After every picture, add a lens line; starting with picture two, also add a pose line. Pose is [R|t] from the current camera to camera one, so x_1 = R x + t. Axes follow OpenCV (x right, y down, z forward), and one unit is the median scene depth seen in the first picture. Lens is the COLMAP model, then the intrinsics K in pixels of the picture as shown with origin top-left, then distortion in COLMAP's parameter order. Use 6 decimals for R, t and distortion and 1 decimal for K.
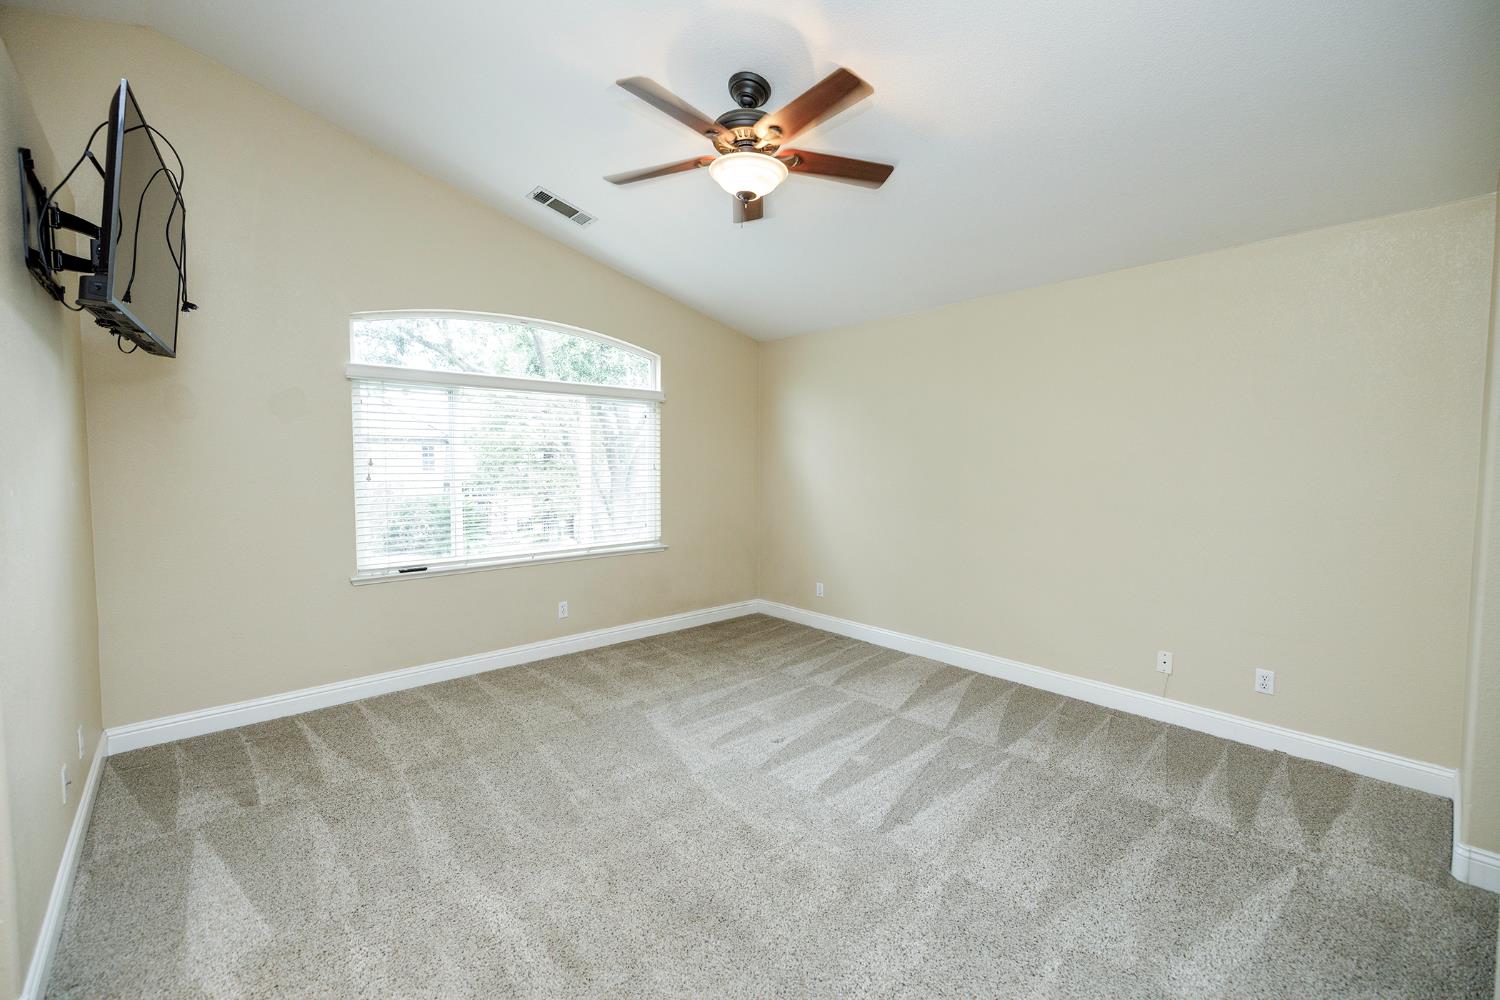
lens RADIAL K [[629.6, 0, 743.1], [0, 629.6, 496.9], [0, 0, 1]] dist [0.000940, -0.000393]
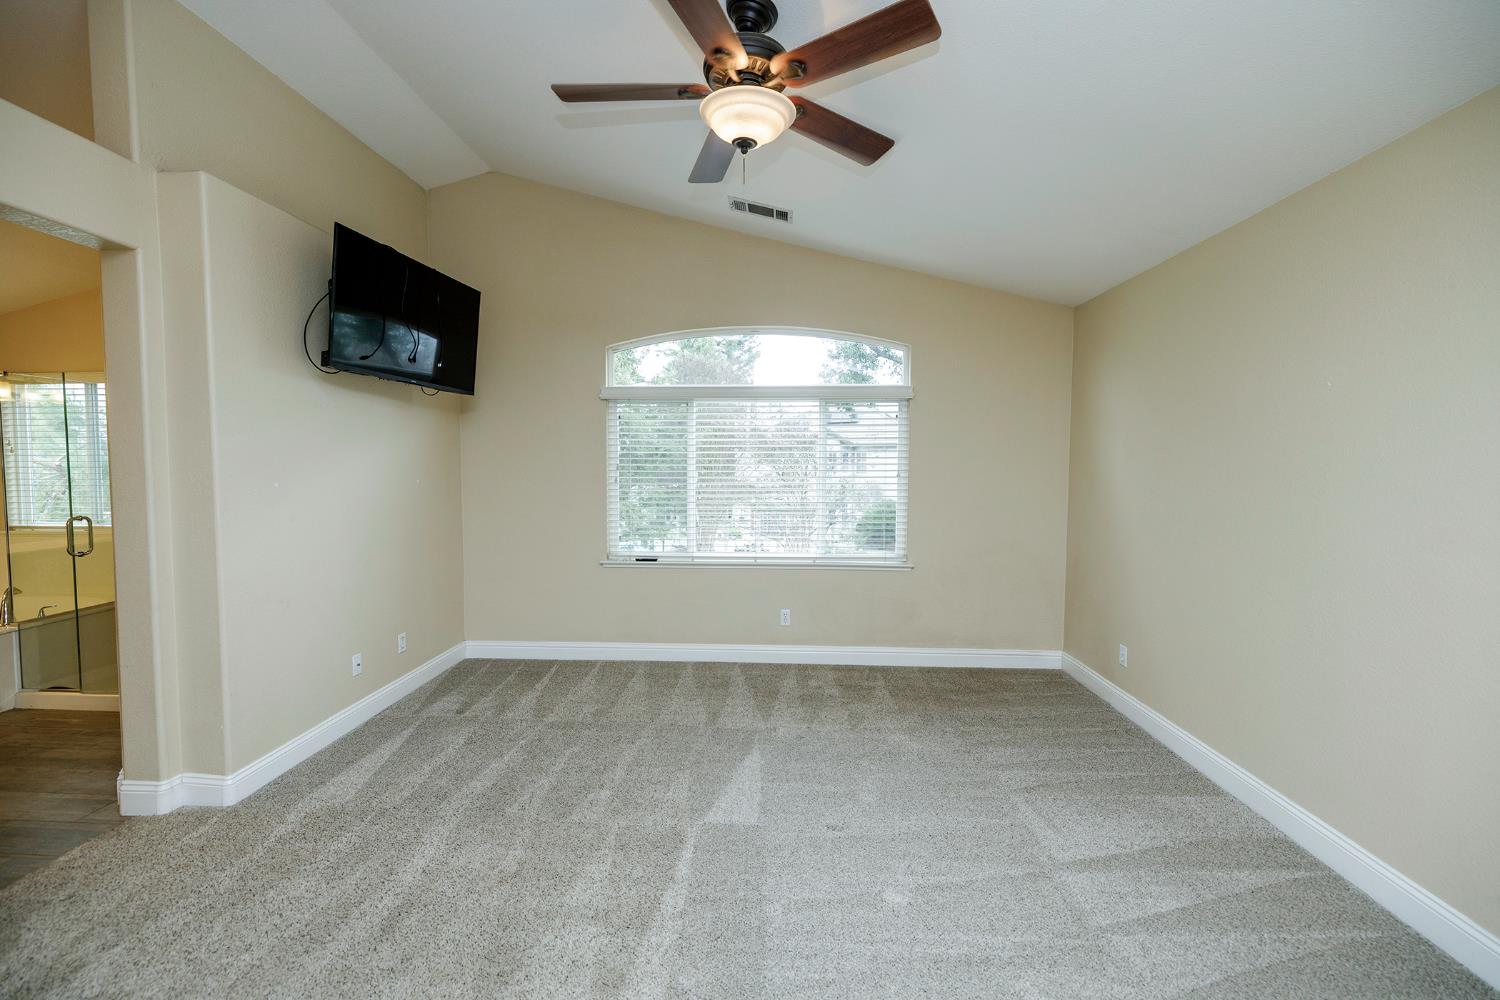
lens RADIAL K [[629.6, 0, 745.9], [0, 629.6, 498.8], [0, 0, 1]] dist [0.000940, -0.000393]
pose [[0.707368, 0.038707, -0.705785, 0.422822], [-0.042023, 0.999036, 0.012672, -0.019293], [0.705595, 0.020696, 0.708313, 0.302579]]
